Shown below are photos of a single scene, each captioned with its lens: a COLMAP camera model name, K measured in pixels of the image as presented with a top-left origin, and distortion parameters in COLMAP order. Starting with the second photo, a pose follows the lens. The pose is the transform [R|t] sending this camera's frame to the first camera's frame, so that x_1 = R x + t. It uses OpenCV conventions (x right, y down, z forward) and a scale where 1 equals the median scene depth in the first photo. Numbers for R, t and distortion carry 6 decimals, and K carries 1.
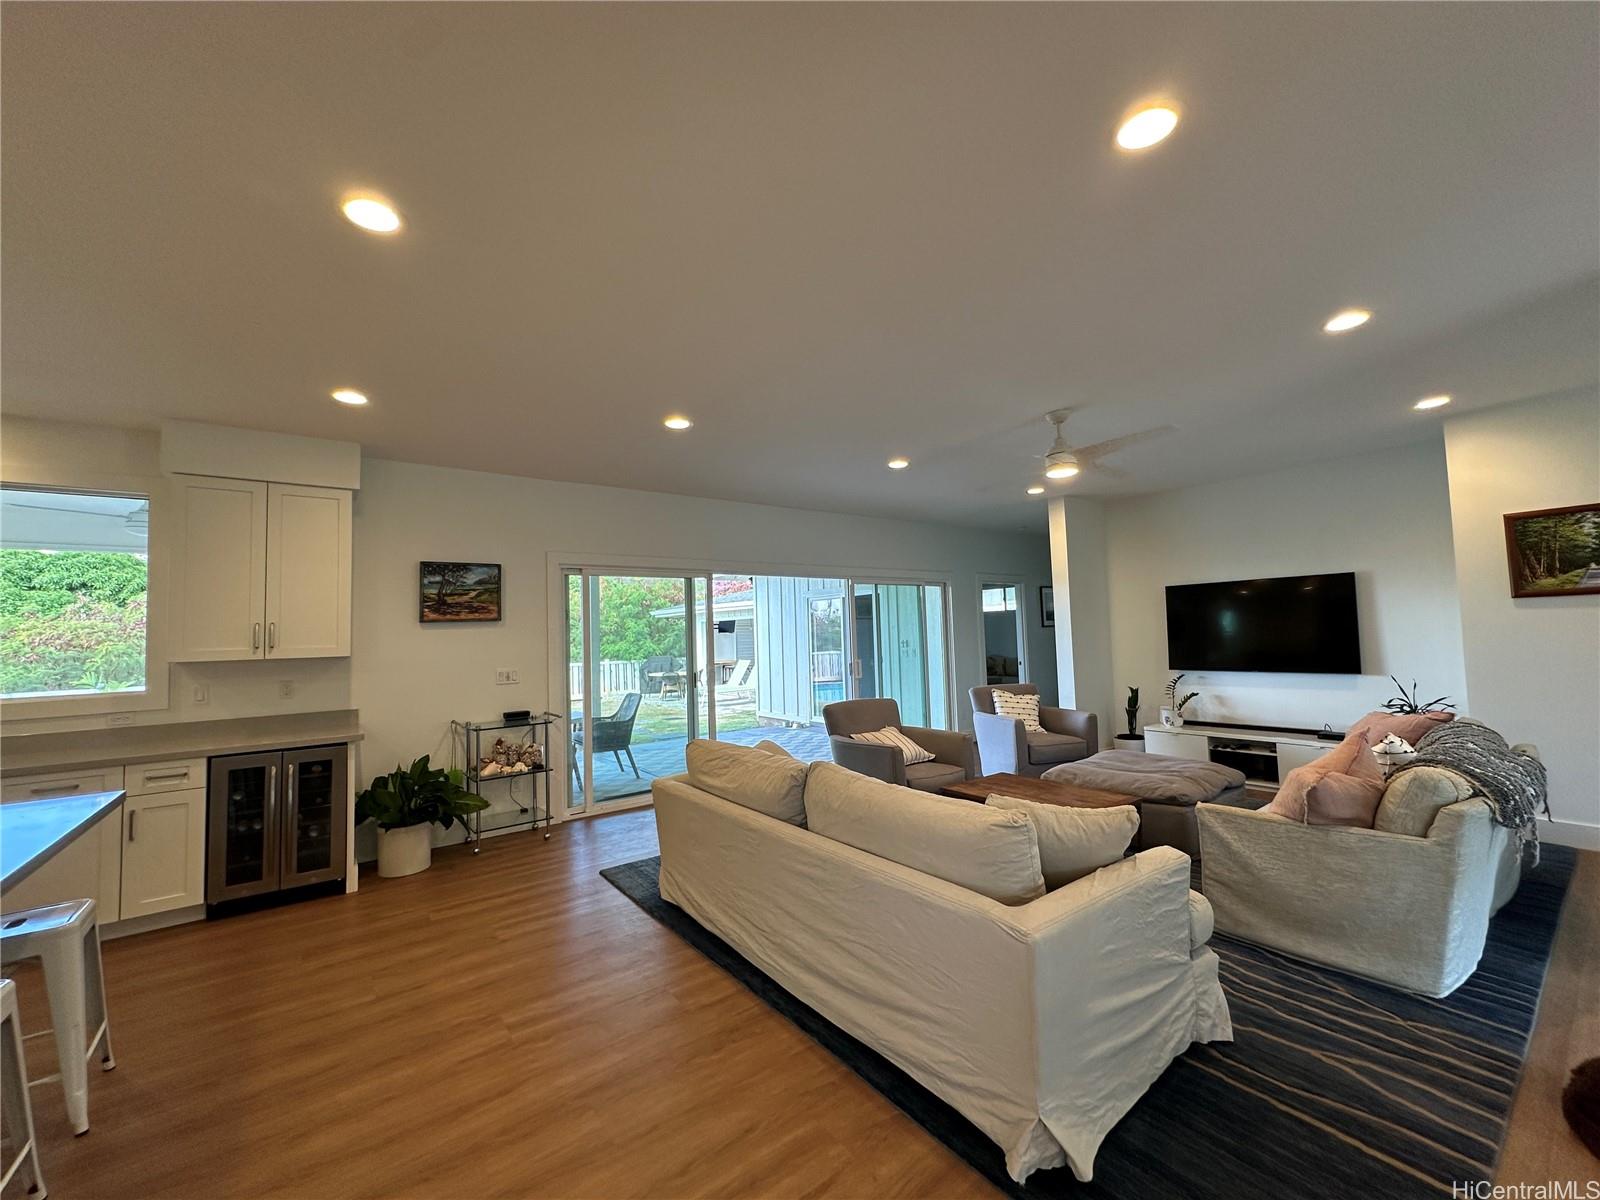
lens RADIAL K [[640.4, 0, 806.0], [0, 640.4, 595.5], [0, 0, 1]] dist [0.002677, 0.001458]
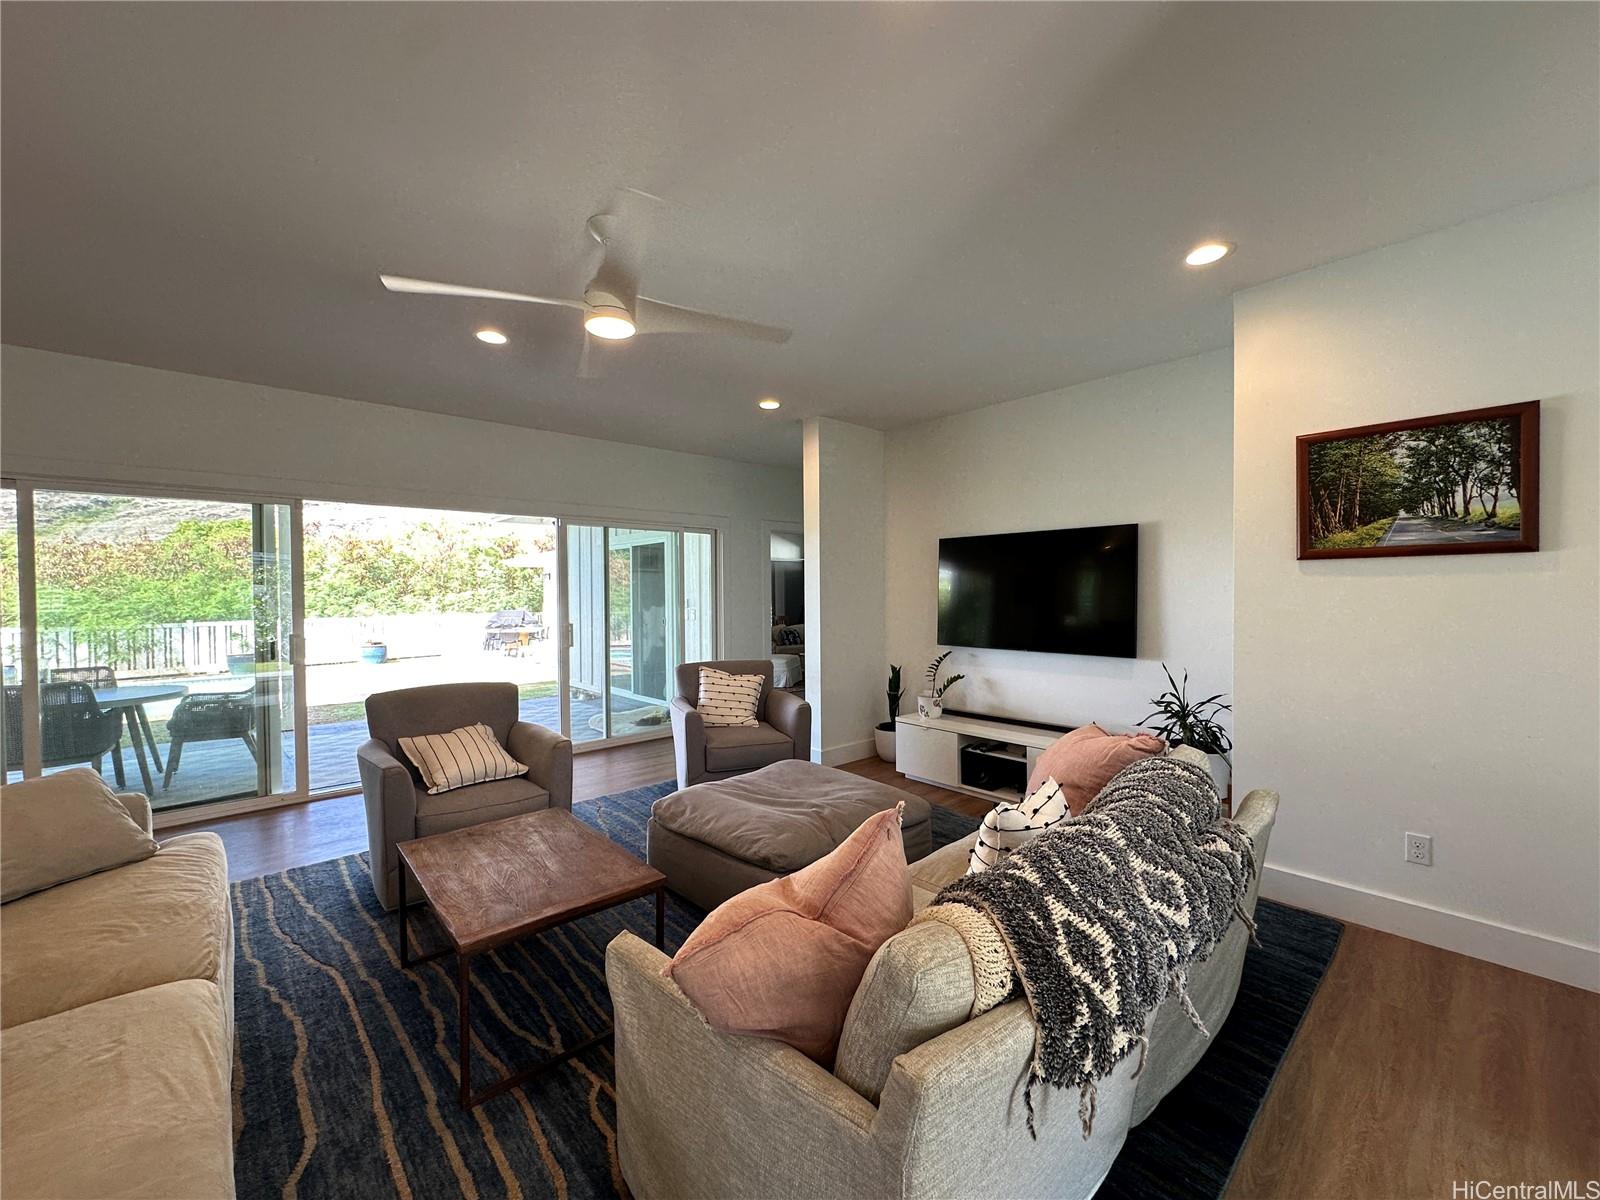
lens RADIAL K [[640.4, 0, 800.3], [0, 640.4, 595.6], [0, 0, 1]] dist [0.002677, 0.001458]
pose [[0.995867, 0.024222, 0.087534, 0.392660], [-0.030059, 0.997368, 0.065984, 0.009635], [-0.085705, -0.068342, 0.993974, 0.278977]]
